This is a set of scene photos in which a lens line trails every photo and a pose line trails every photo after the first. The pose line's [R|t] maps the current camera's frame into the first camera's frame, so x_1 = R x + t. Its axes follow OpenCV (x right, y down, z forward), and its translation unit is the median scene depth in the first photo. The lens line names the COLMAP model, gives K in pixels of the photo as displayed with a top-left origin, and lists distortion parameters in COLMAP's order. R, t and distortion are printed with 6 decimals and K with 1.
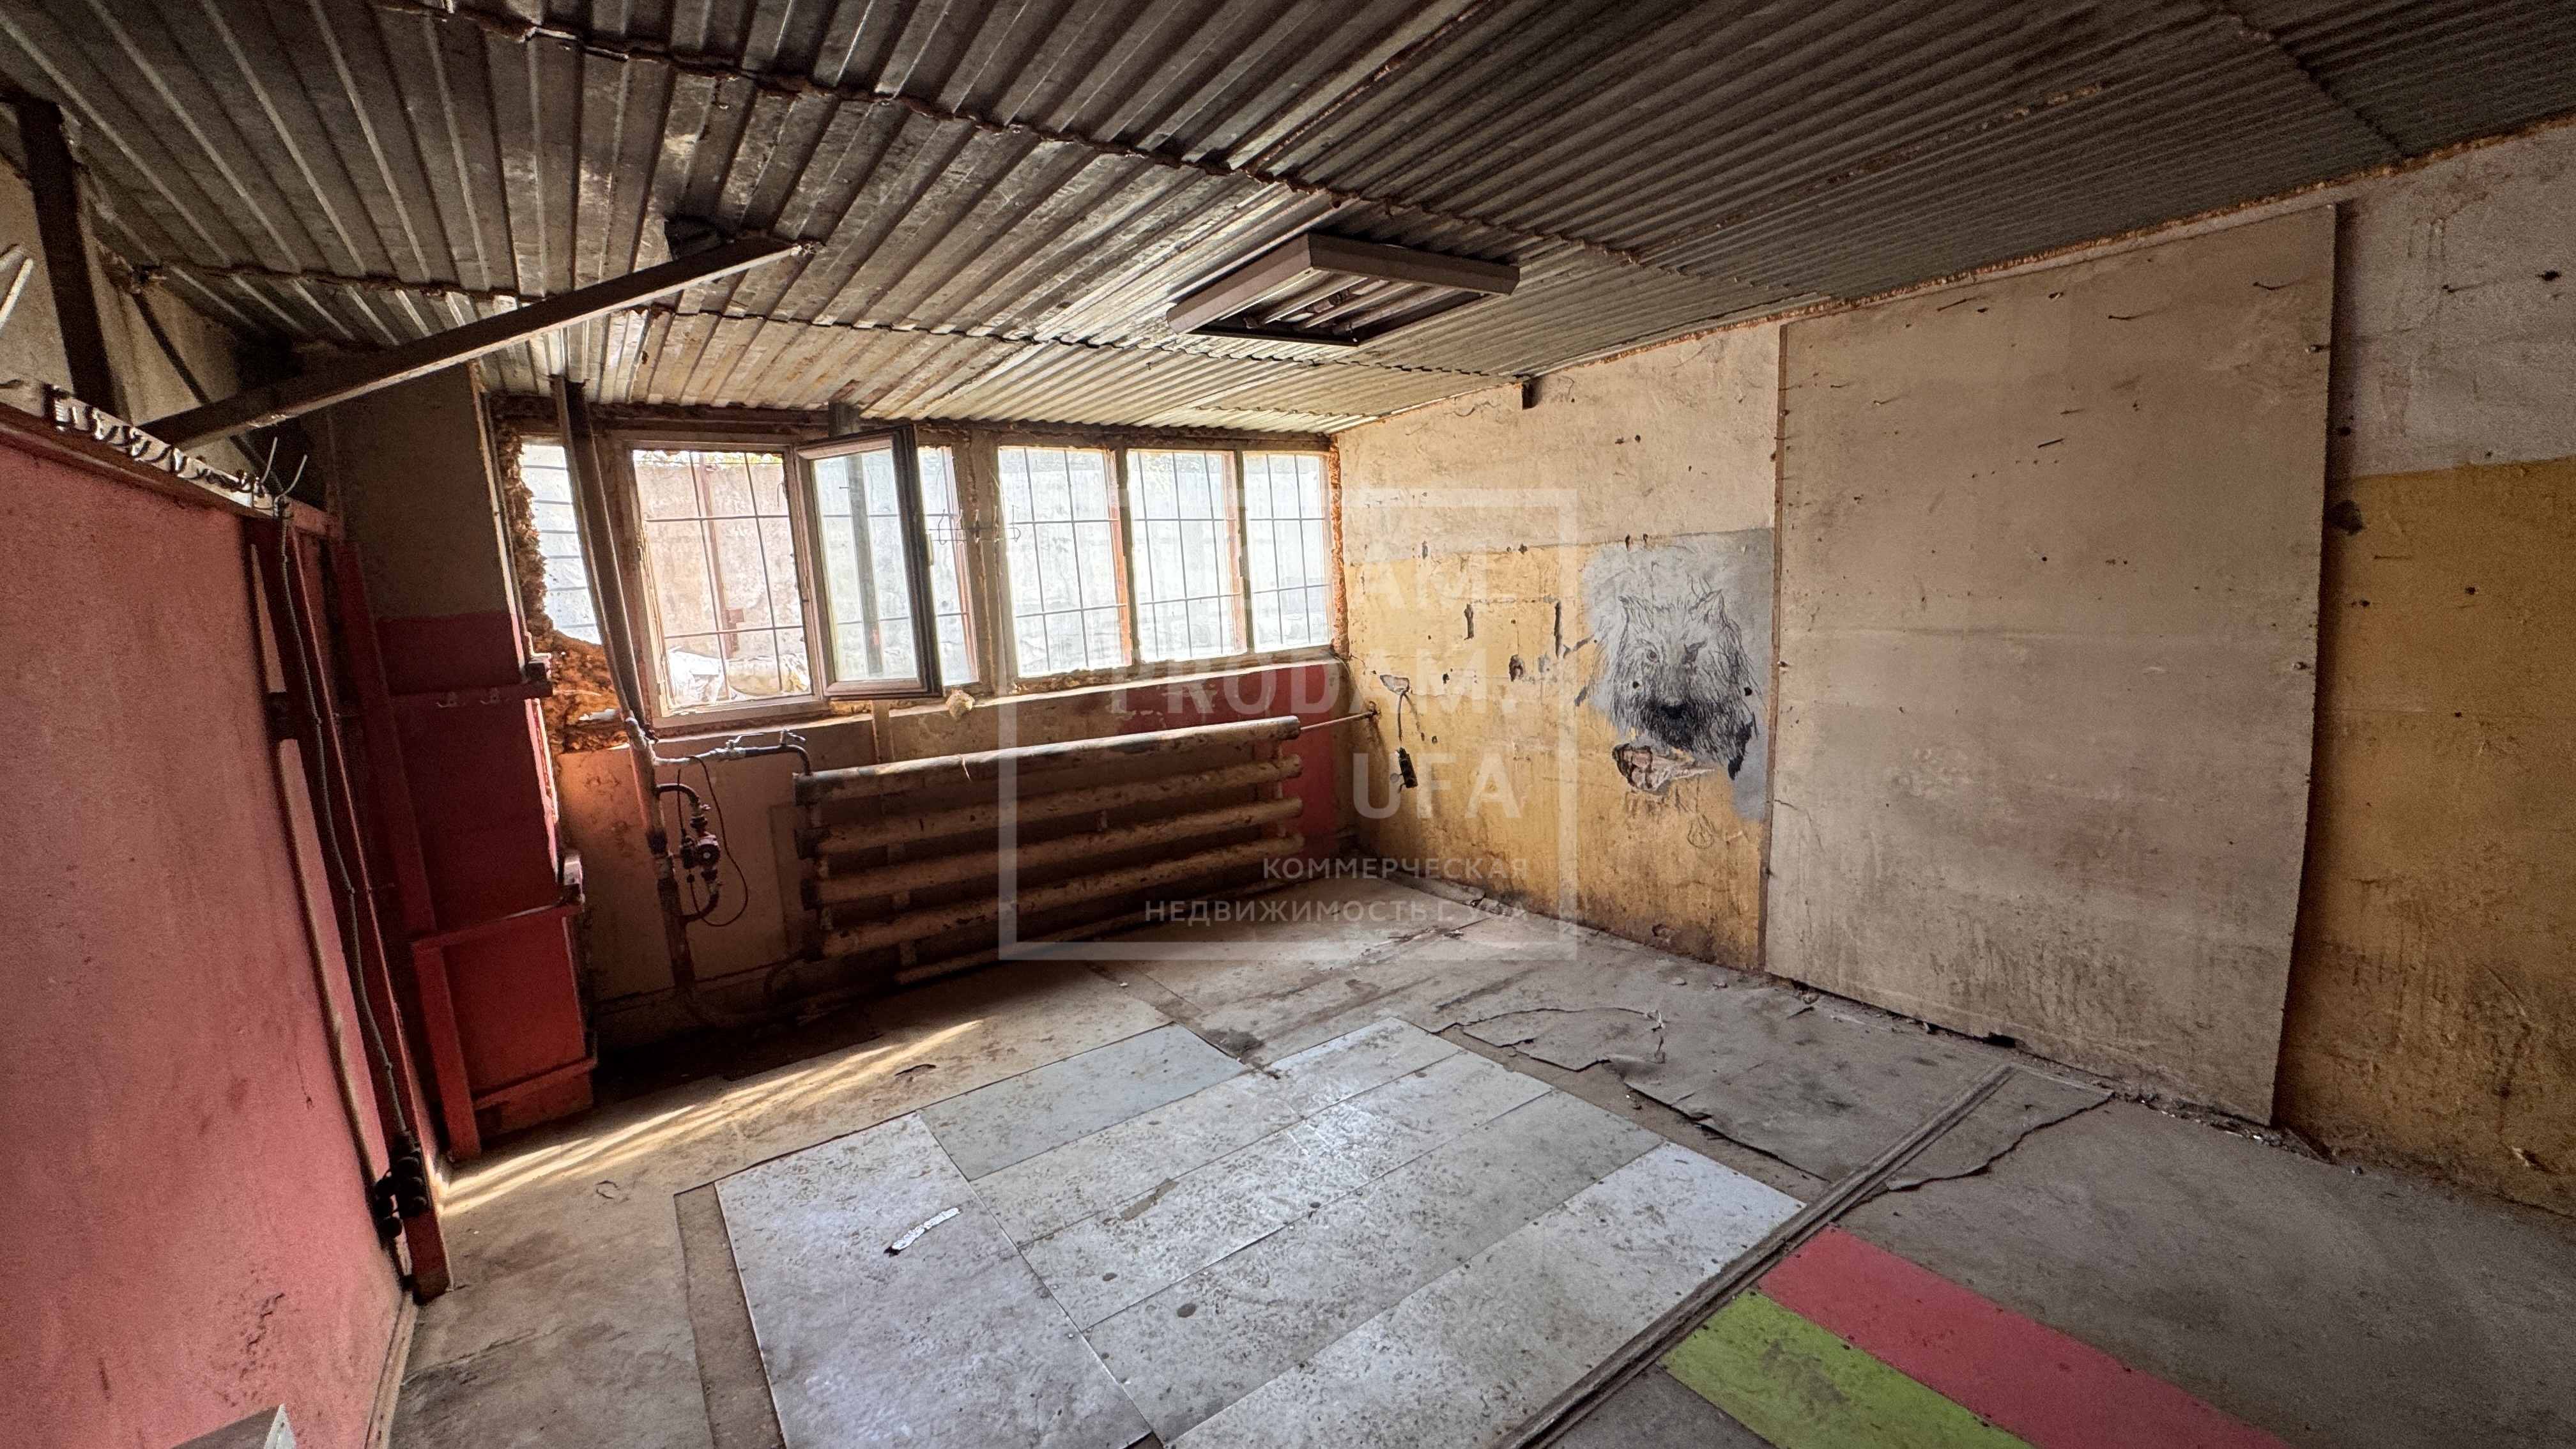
lens RADIAL K [[1022.0, 0, 1284.9], [0, 1022.0, 722.8], [0, 0, 1]] dist [-0.001625, 0.000062]
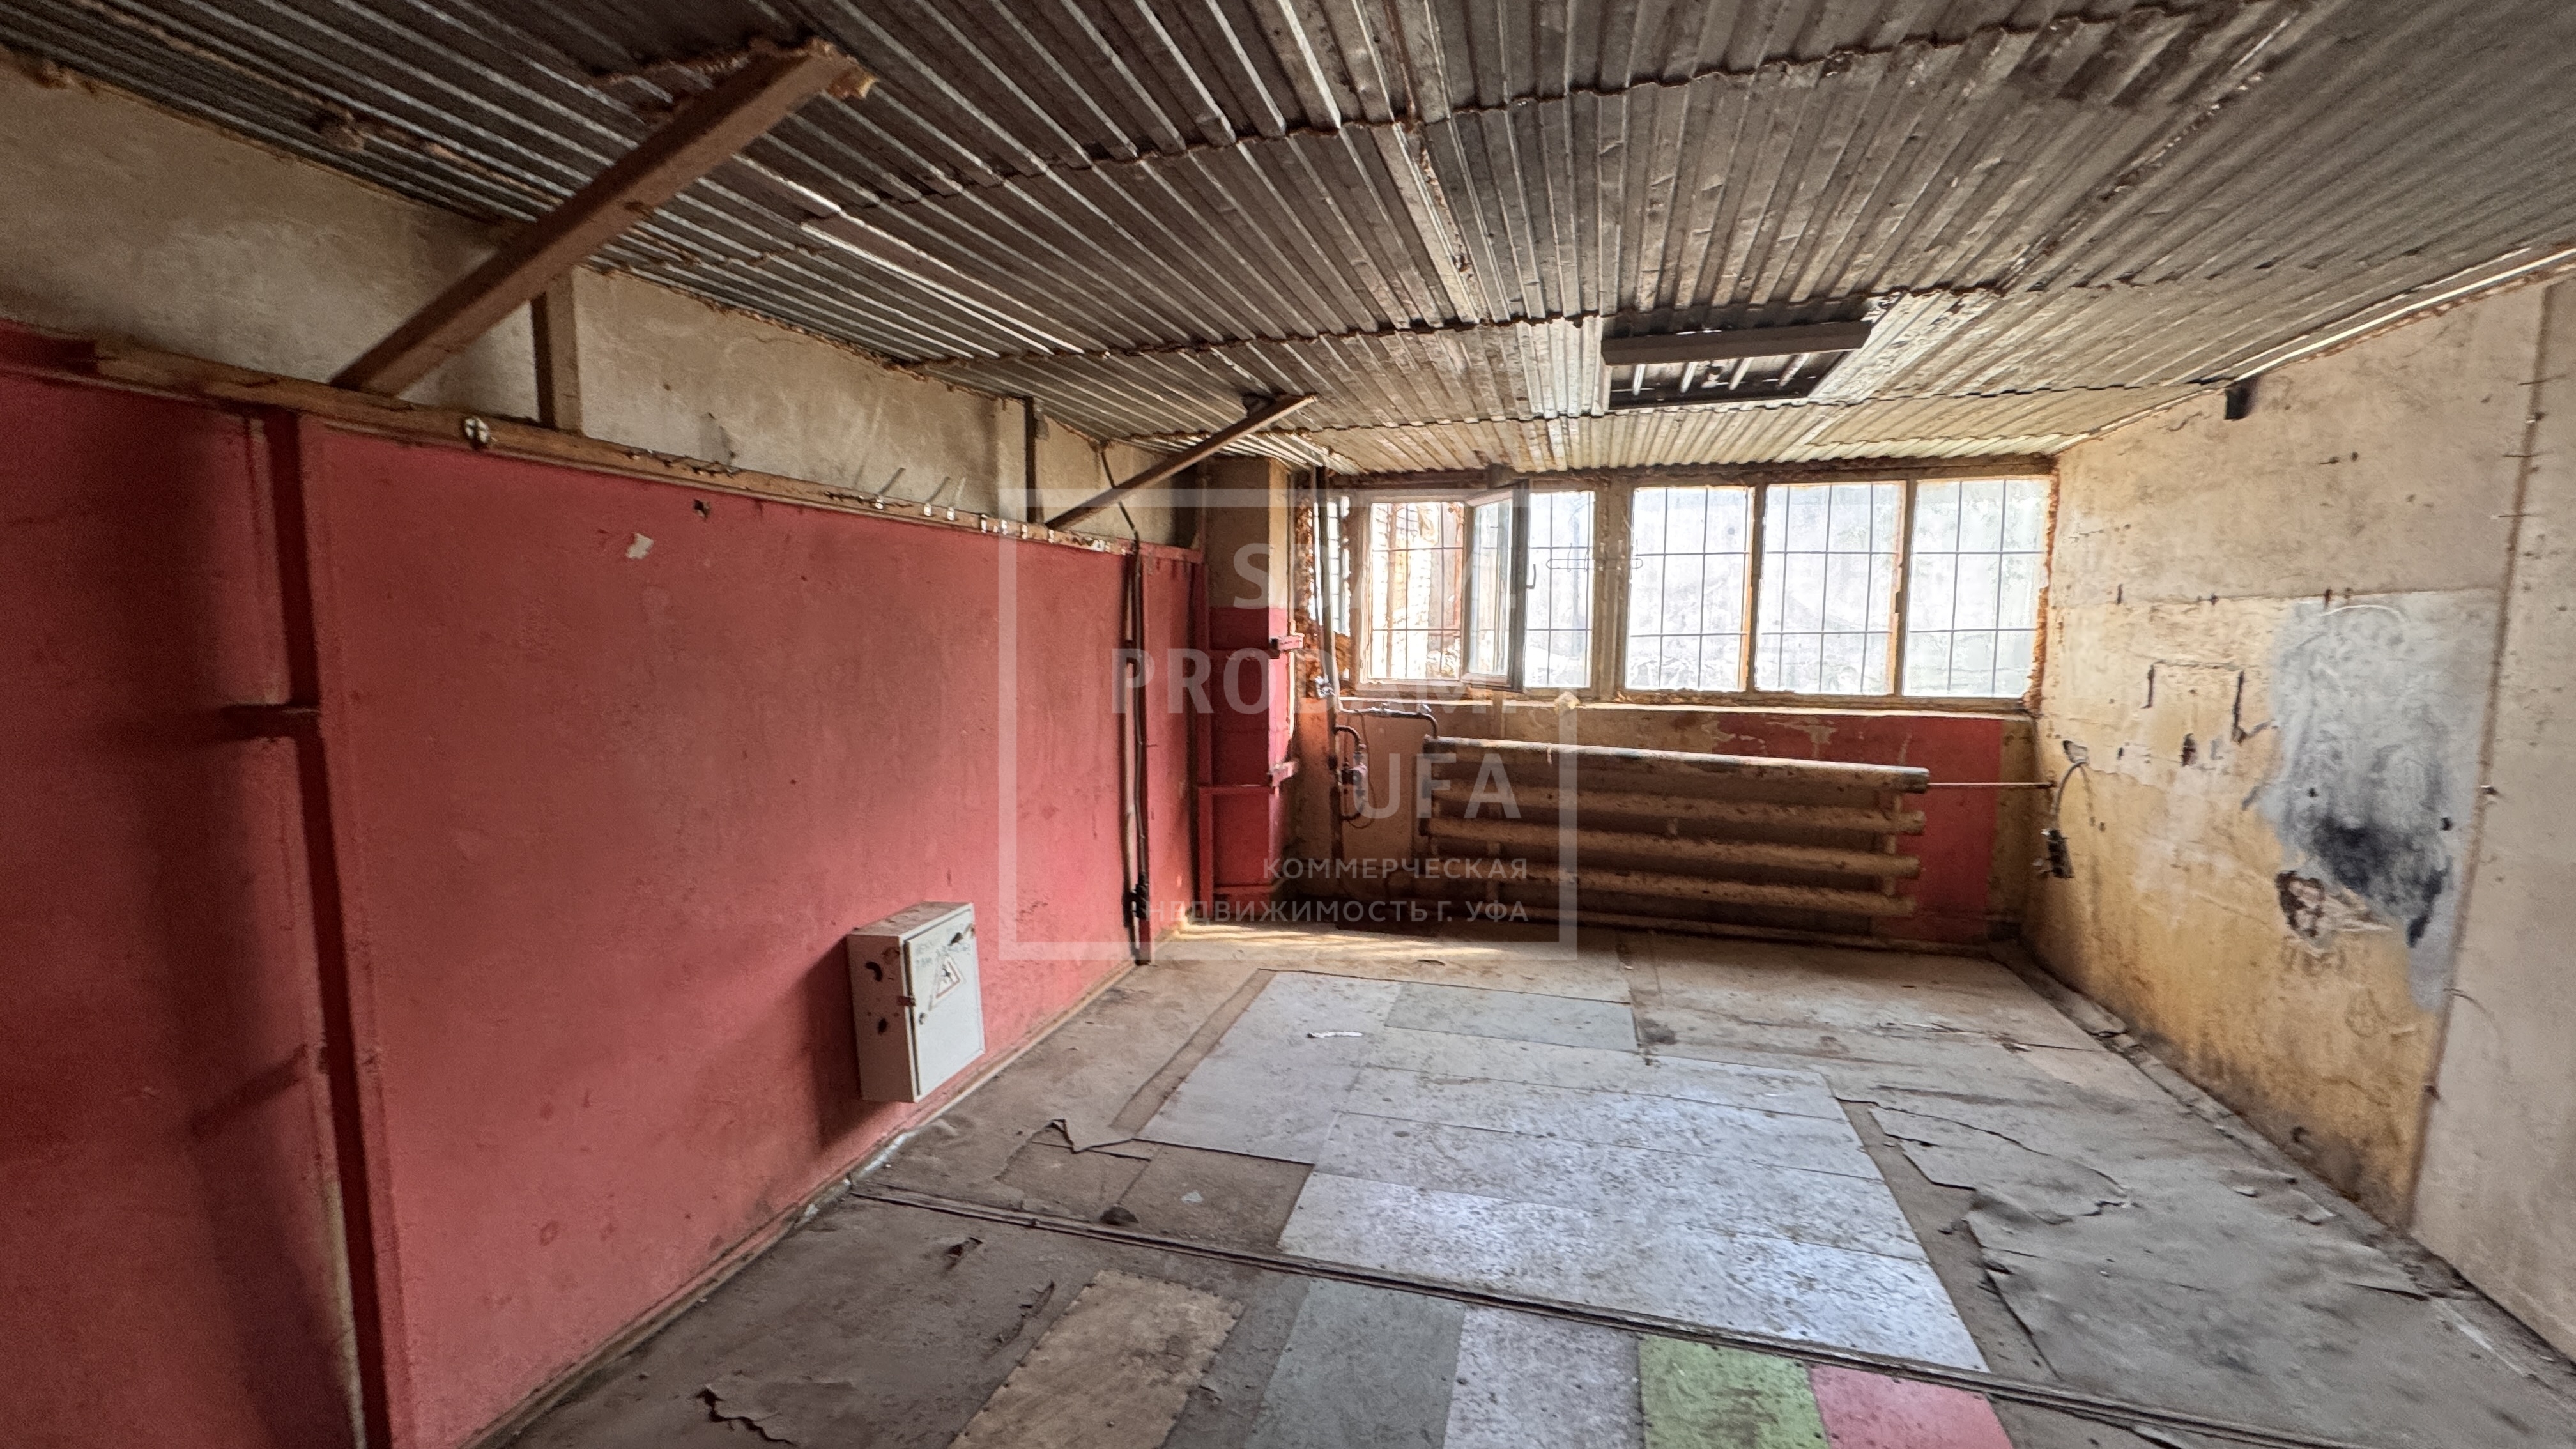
lens RADIAL K [[1022.4, 0, 1284.8], [0, 1022.4, 719.3], [0, 0, 1]] dist [-0.001659, 0.000194]
pose [[0.629660, 0.139752, -0.764197, 0.446379], [-0.151317, 0.986909, 0.055803, -0.019023], [0.761992, 0.080499, 0.642564, -0.032283]]
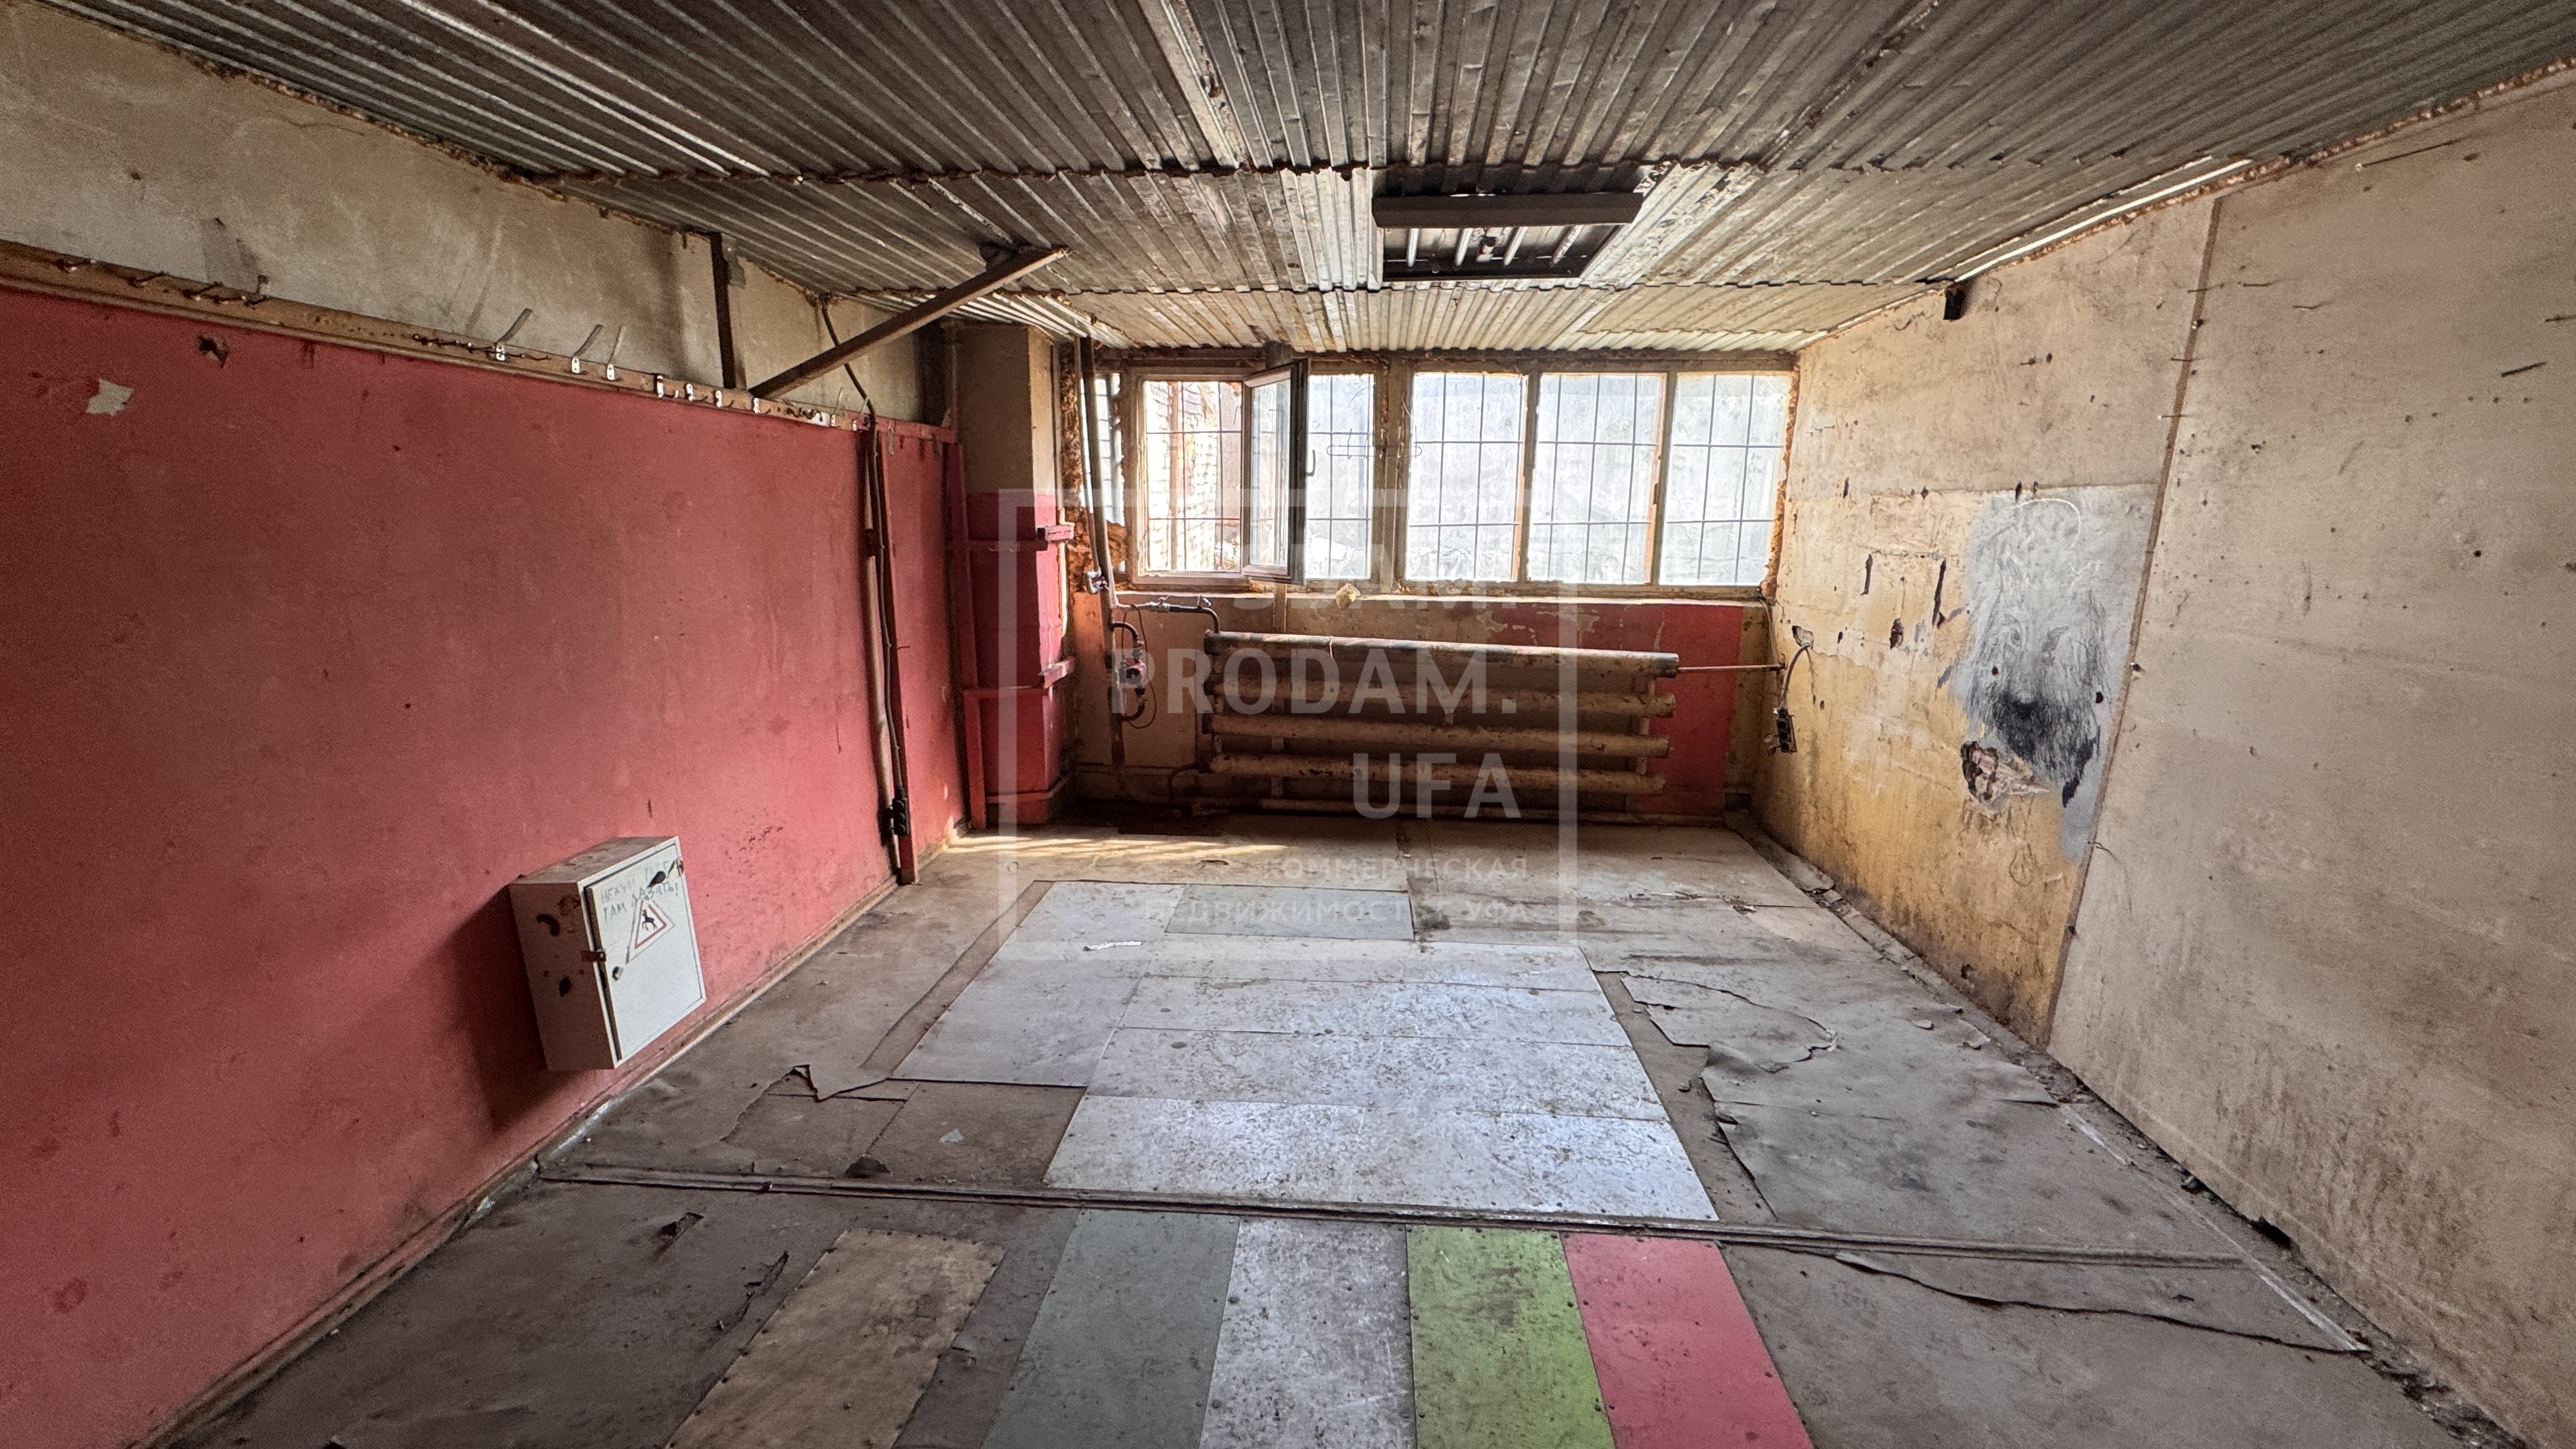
lens RADIAL K [[1022.0, 0, 1284.9], [0, 1022.0, 722.8], [0, 0, 1]] dist [-0.001625, 0.000062]
pose [[0.769924, 0.197227, -0.606892, 0.423577], [-0.146018, 0.980257, 0.133320, -0.023472], [0.621205, -0.014029, 0.783523, 0.020724]]
